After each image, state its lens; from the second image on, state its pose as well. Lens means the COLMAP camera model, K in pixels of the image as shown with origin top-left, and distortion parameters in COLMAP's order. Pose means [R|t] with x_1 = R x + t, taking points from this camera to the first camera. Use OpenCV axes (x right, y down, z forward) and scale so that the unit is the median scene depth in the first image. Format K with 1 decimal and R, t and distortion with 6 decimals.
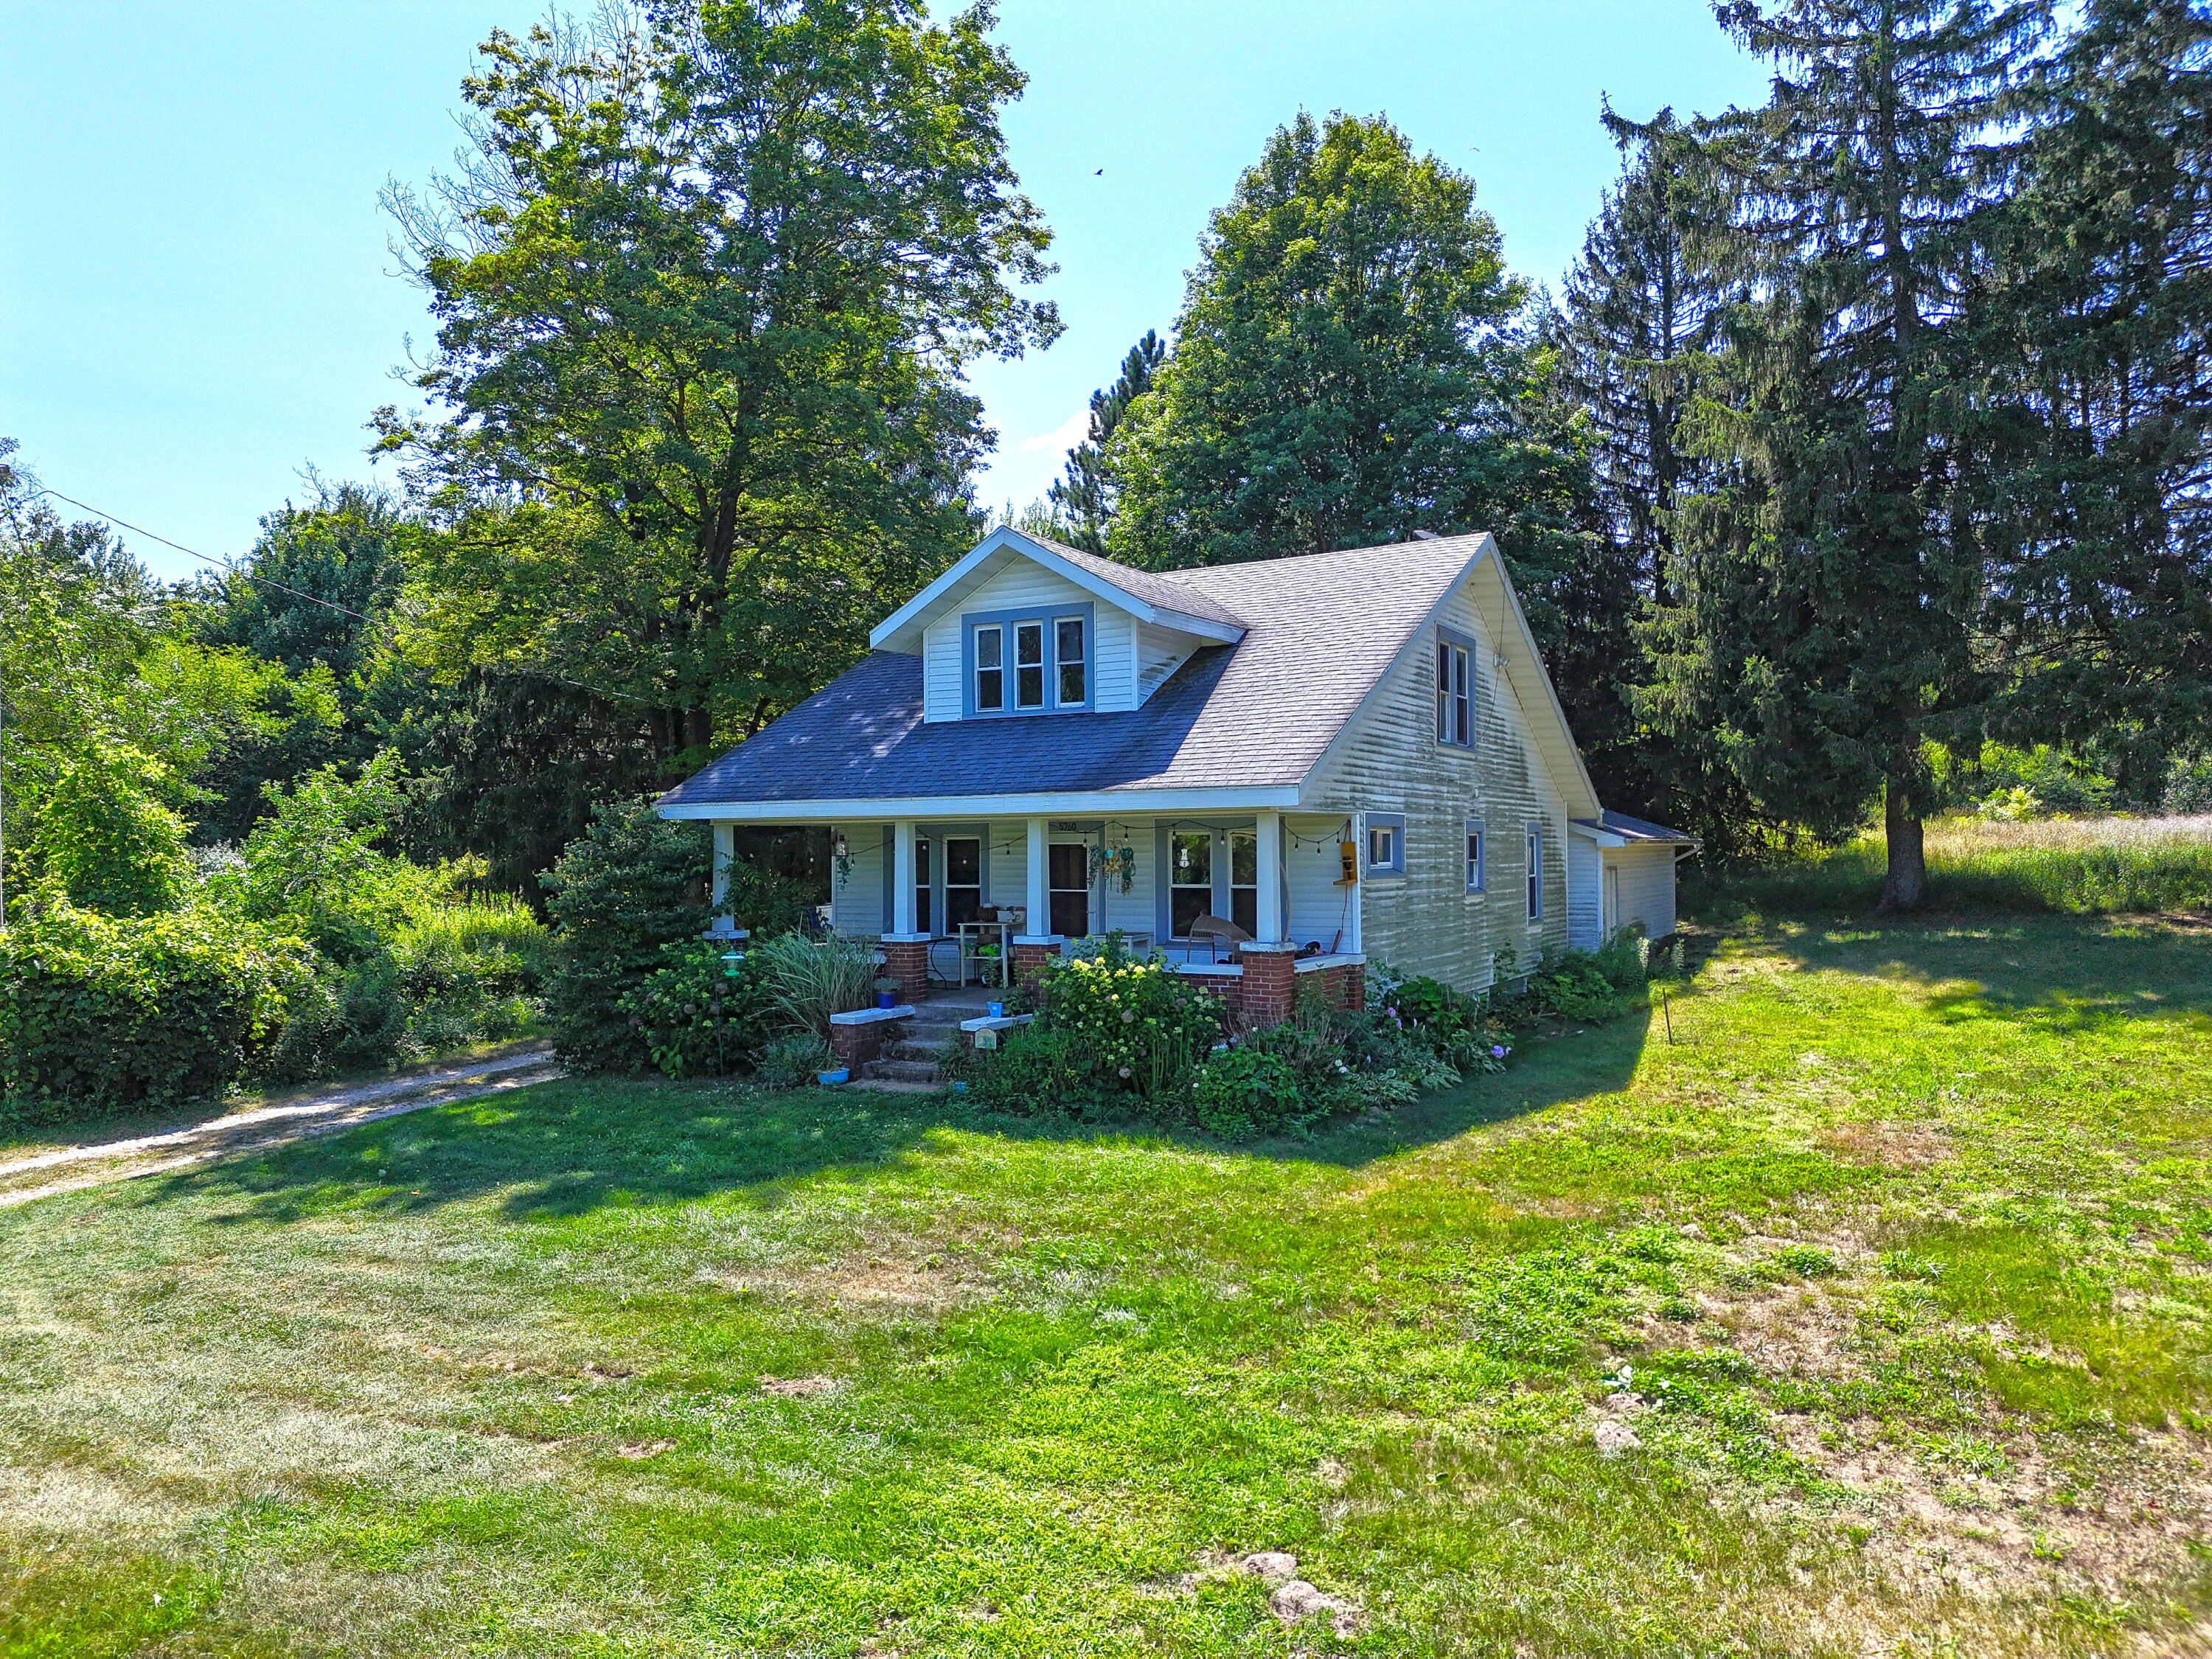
lens RADIAL K [[1543.2, 0, 1099.8], [0, 1543.2, 828.2], [0, 0, 1]] dist [0.016595, -0.007445]
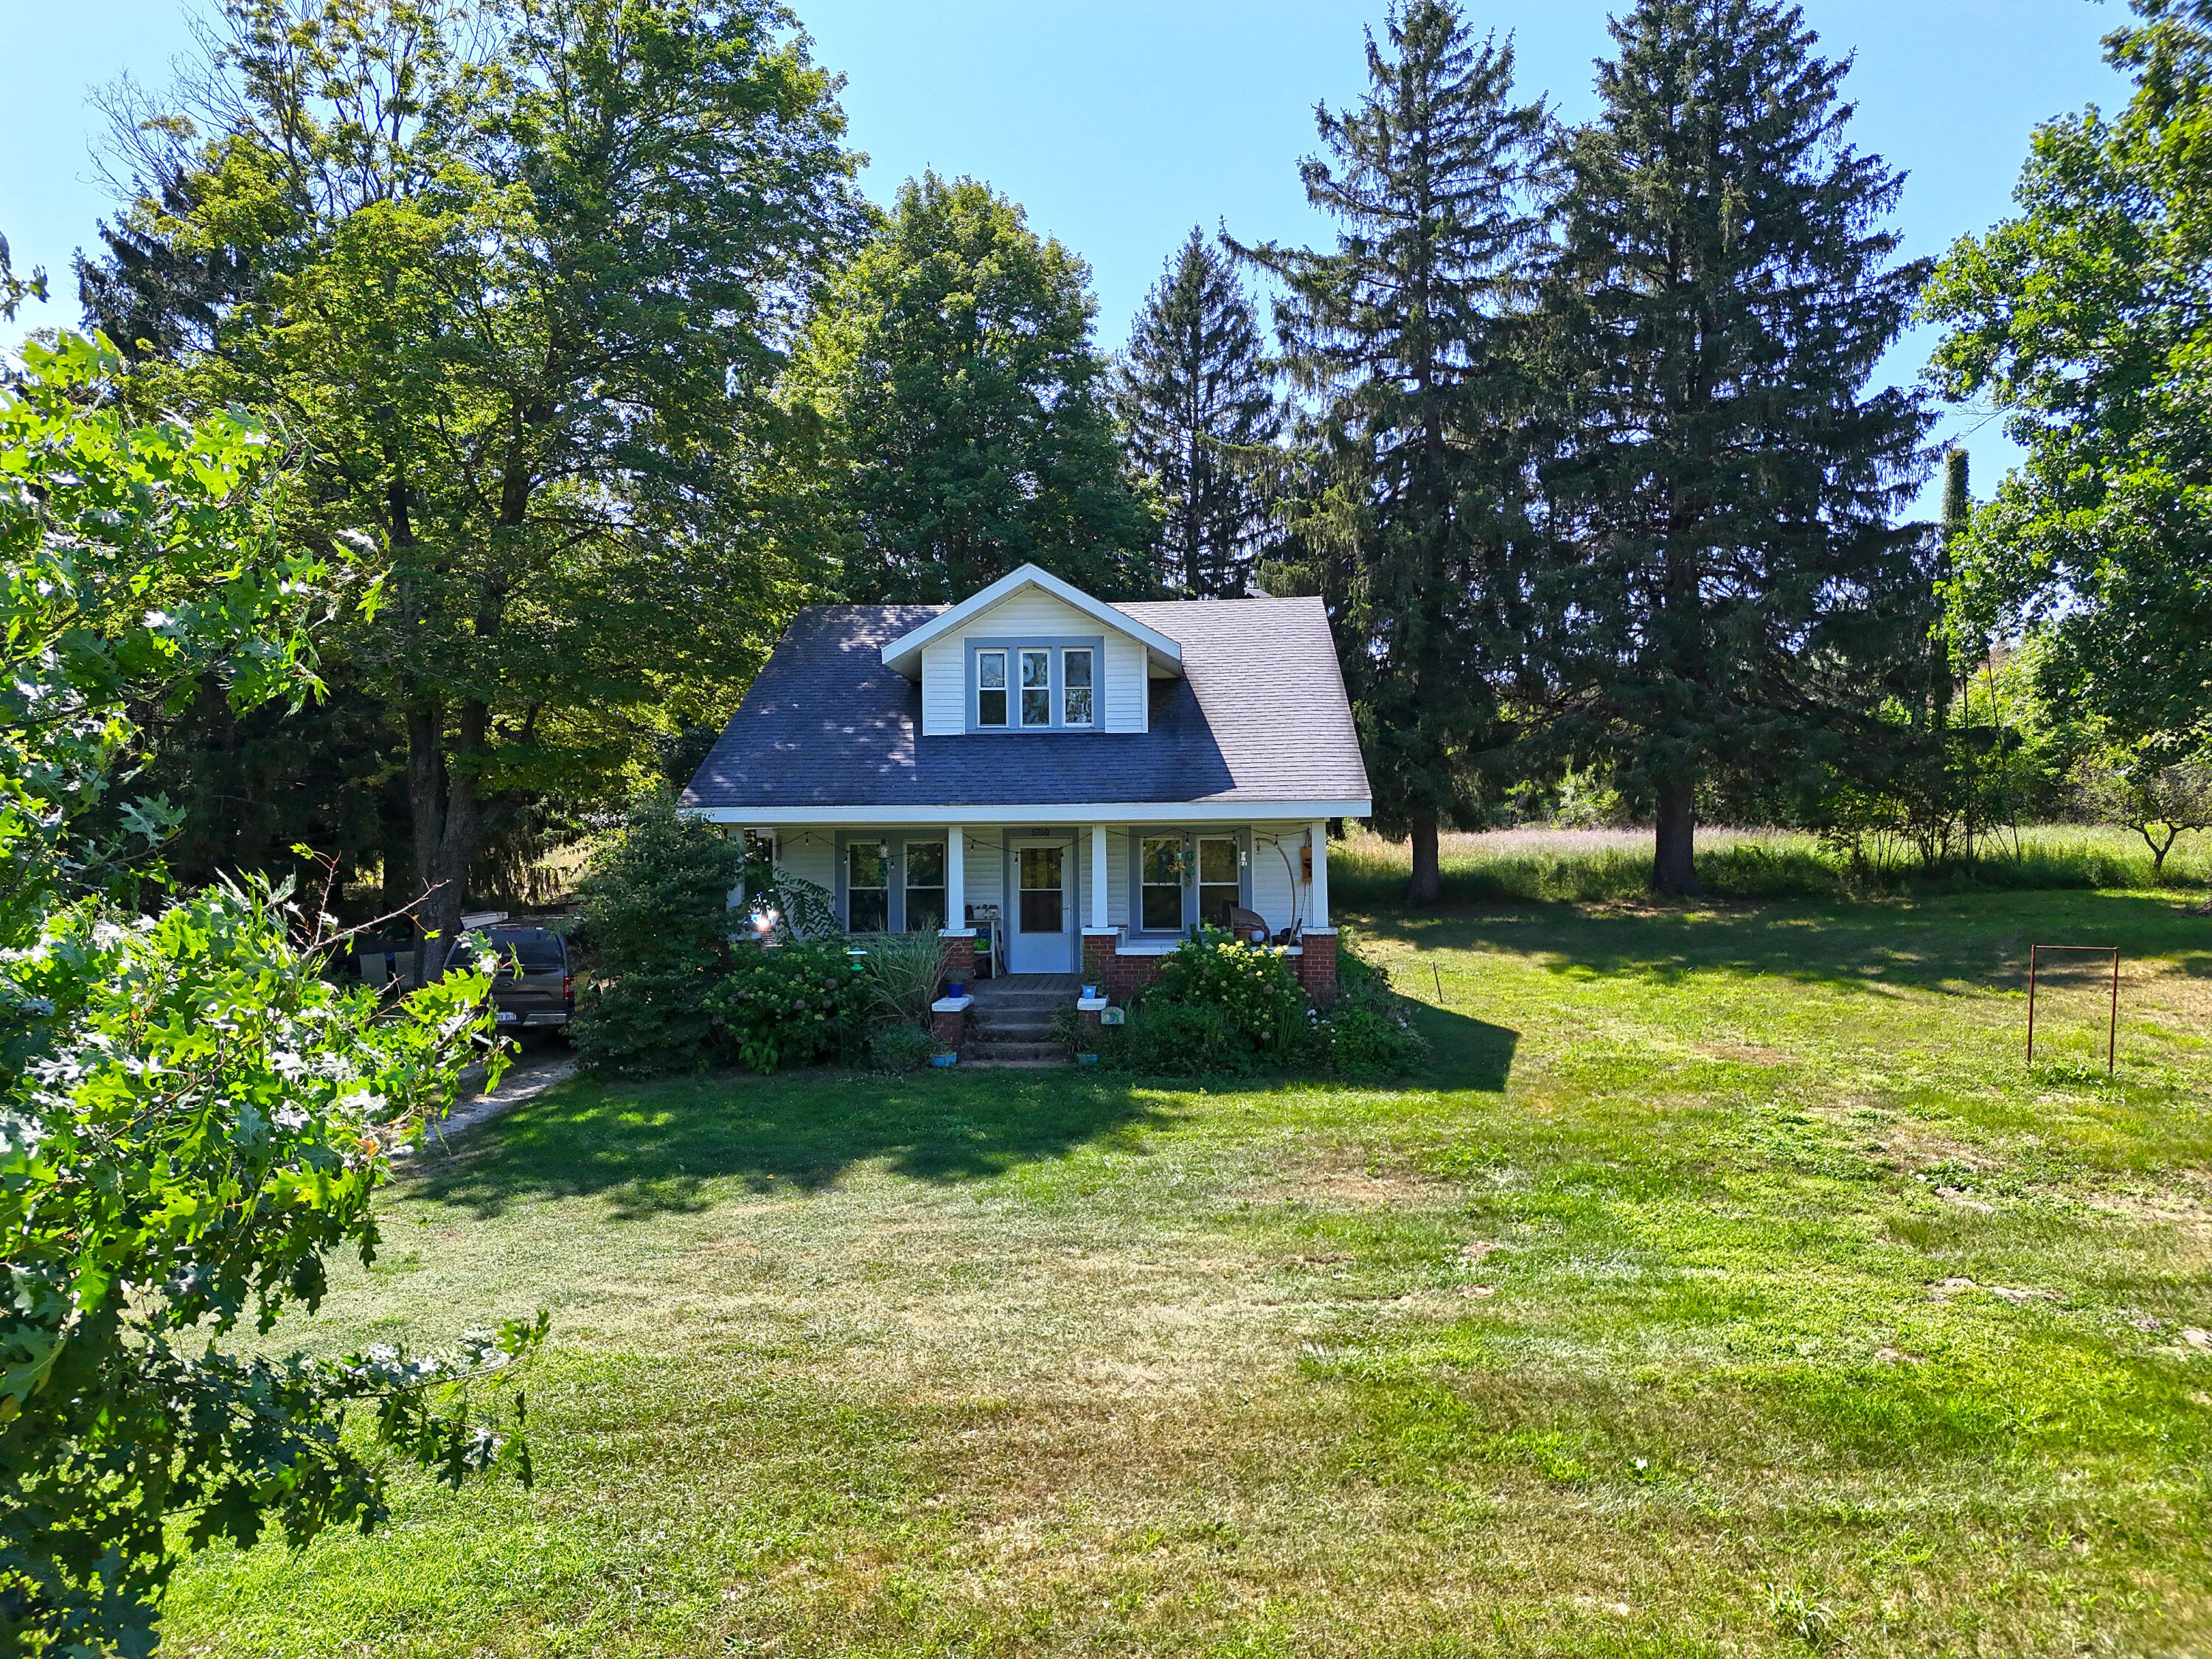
lens RADIAL K [[1543.2, 0, 1100.8], [0, 1543.2, 830.6], [0, 0, 1]] dist [0.016595, -0.007445]
pose [[0.891866, 0.010332, 0.452181, -0.508492], [-0.008058, 0.999943, -0.006954, 0.005173], [-0.452227, 0.002558, 0.891899, -0.019582]]
